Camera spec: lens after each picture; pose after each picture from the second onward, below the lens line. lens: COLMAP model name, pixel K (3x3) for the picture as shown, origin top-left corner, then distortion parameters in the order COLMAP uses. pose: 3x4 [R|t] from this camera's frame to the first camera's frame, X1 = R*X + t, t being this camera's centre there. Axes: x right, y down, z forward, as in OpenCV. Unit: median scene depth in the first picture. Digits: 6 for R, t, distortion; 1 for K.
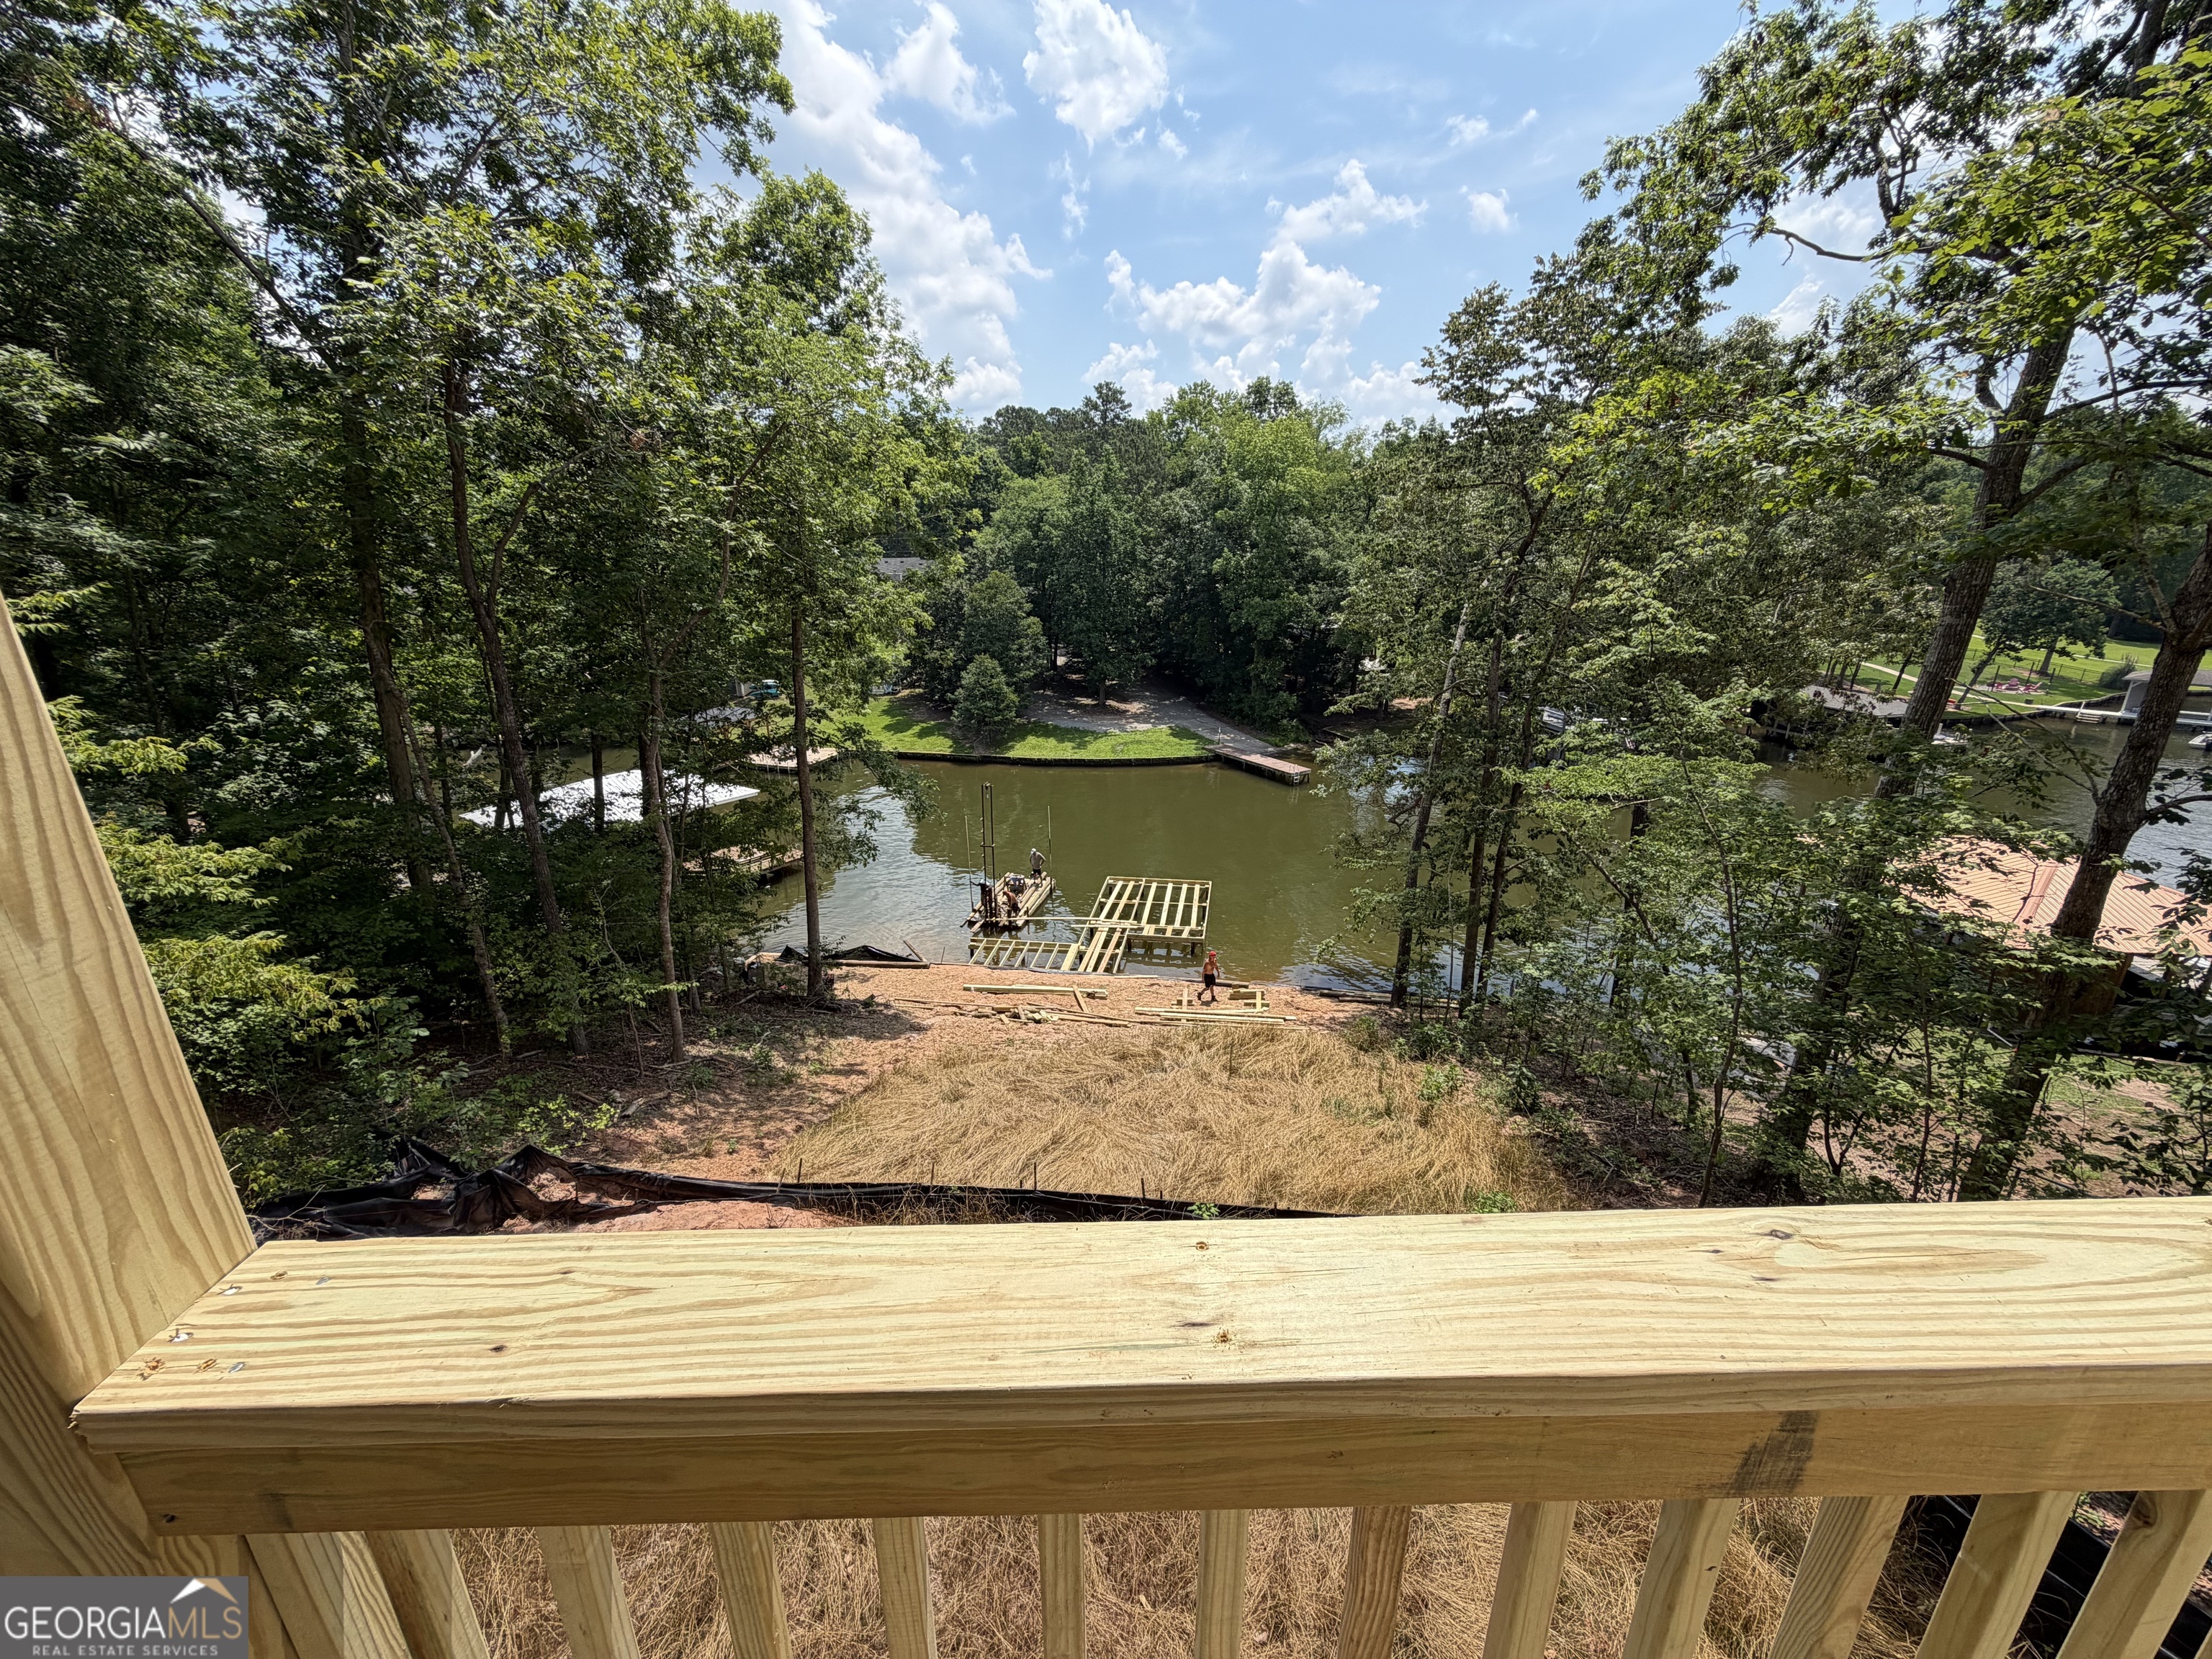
lens RADIAL K [[869.3, 0, 1106.0], [0, 869.3, 829.5], [0, 0, 1]] dist [-0.003640, -0.000032]
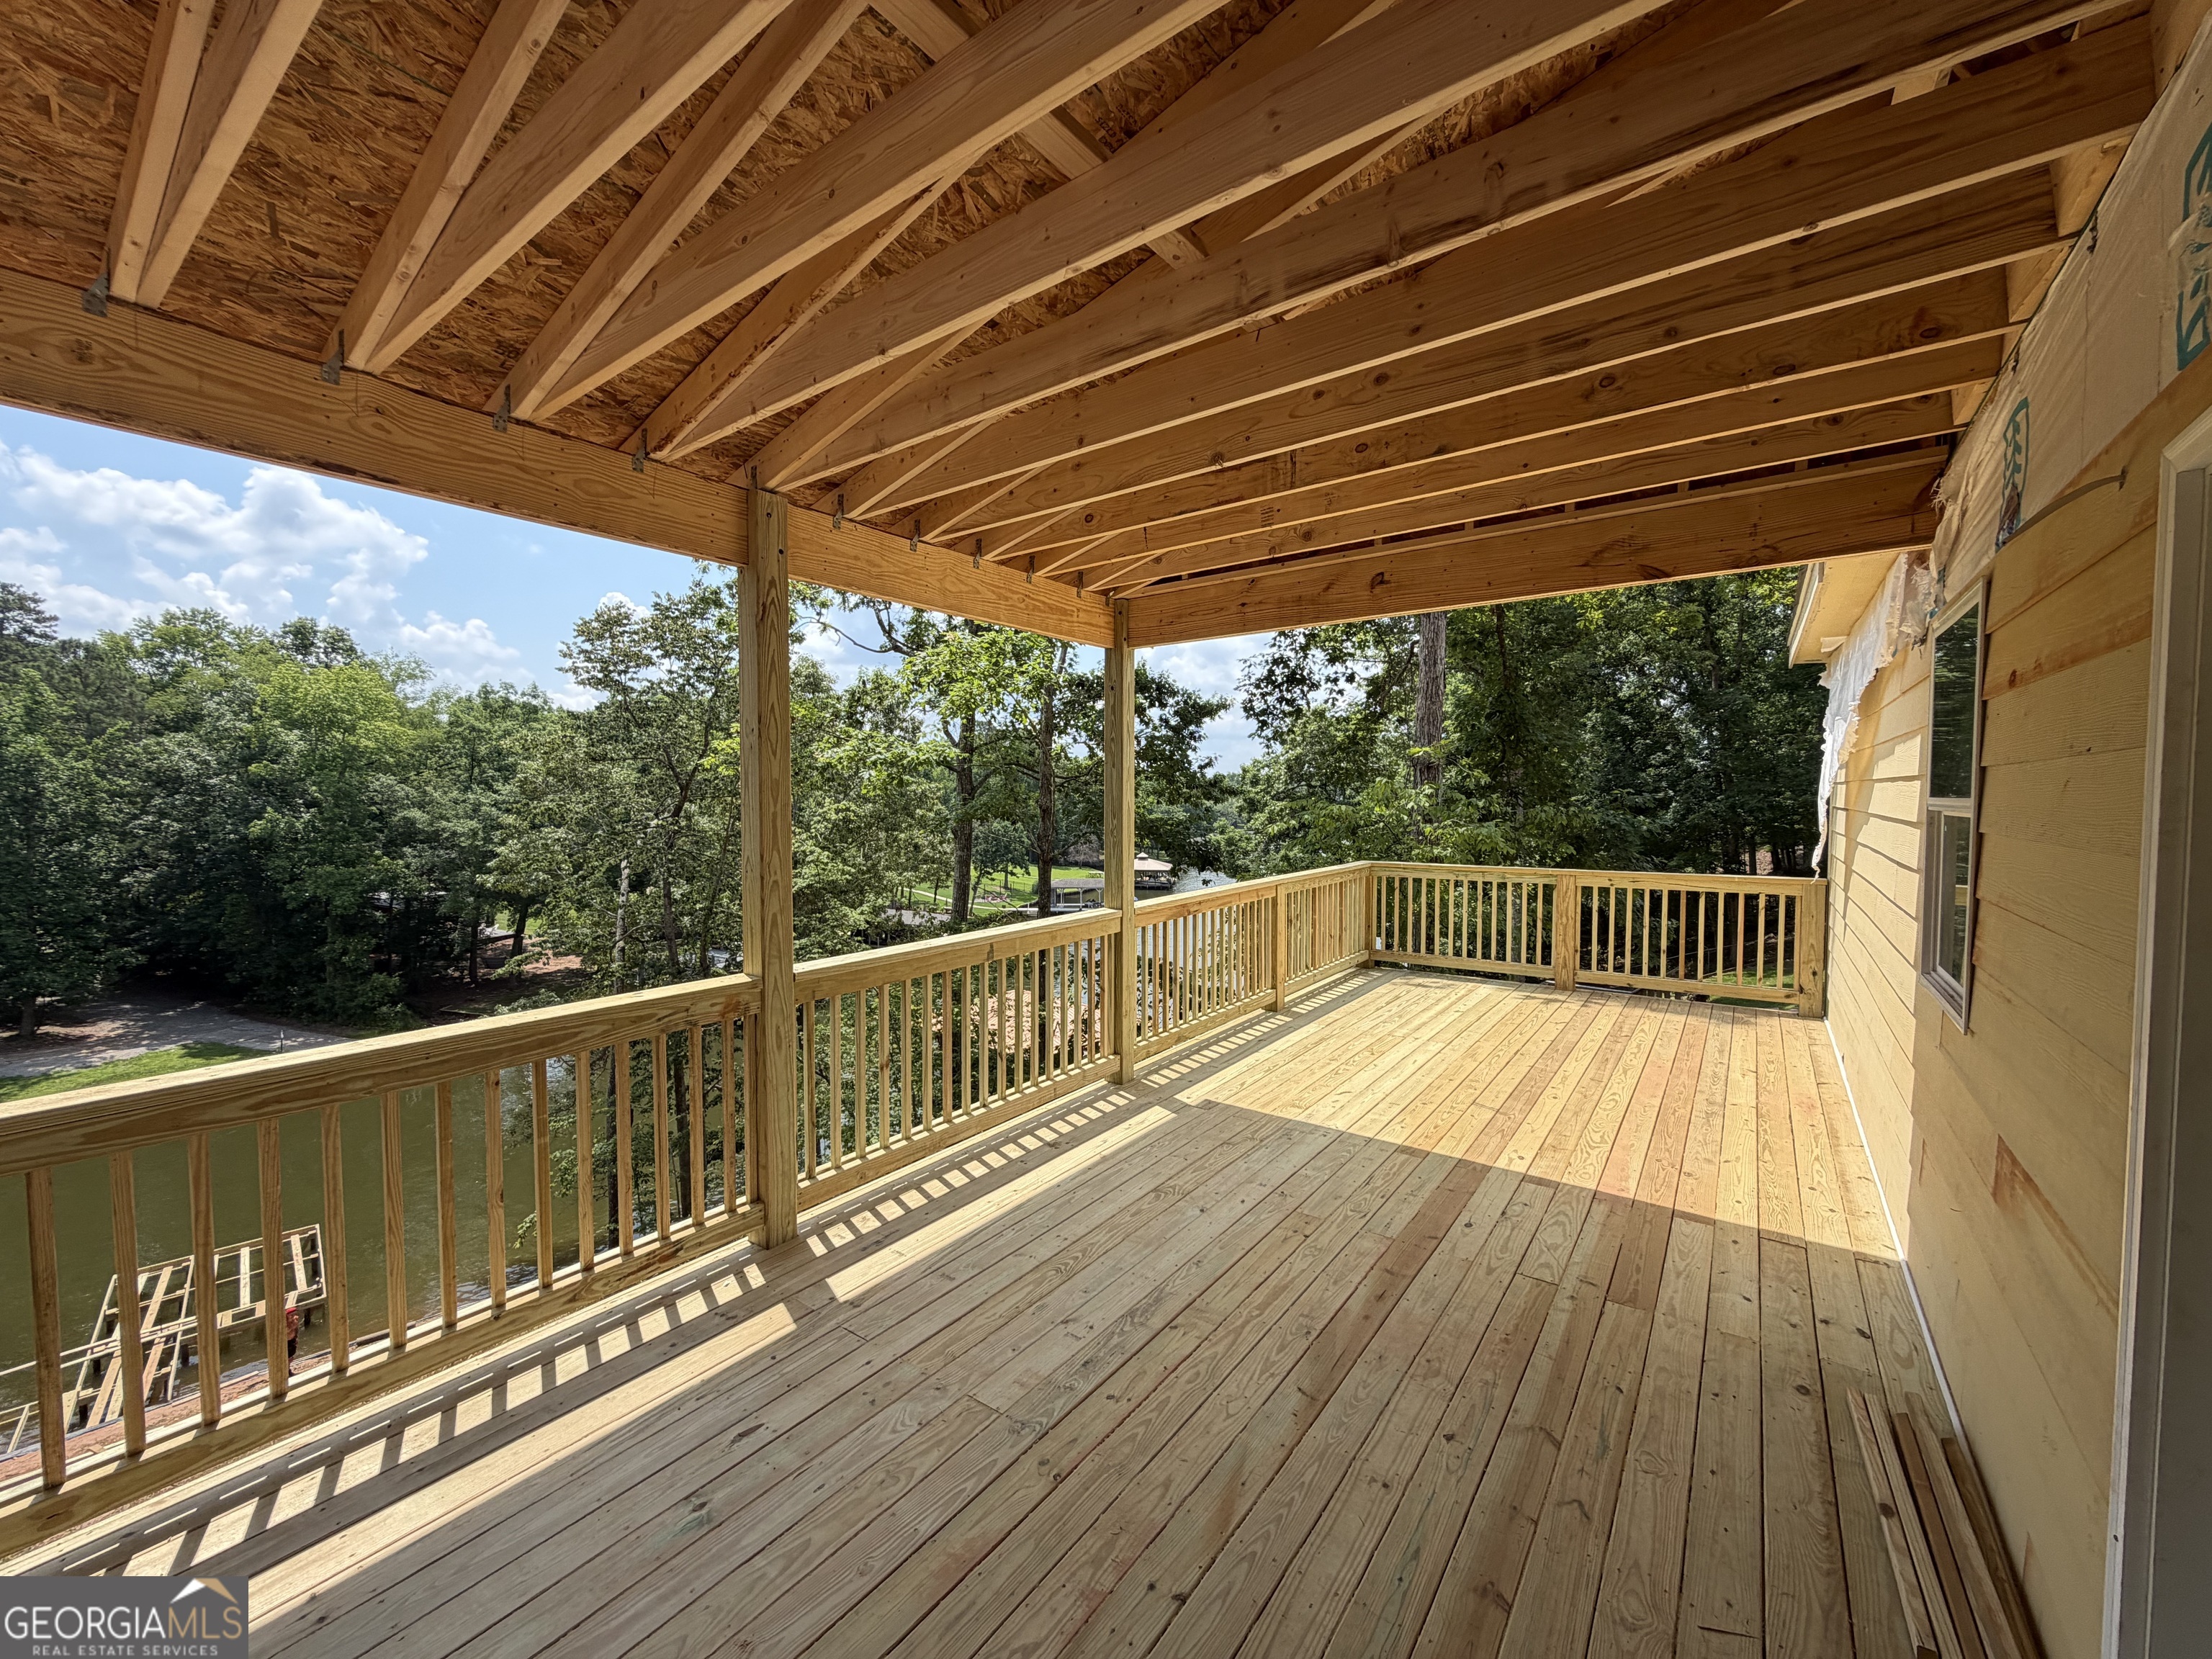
lens RADIAL K [[869.3, 0, 1106.0], [0, 869.3, 829.5], [0, 0, 1]] dist [-0.003640, -0.000032]
pose [[0.593547, -0.016535, 0.804630, -0.083468], [0.243891, 0.956470, -0.160255, 0.020956], [-0.766955, 0.291361, 0.571742, -0.077576]]
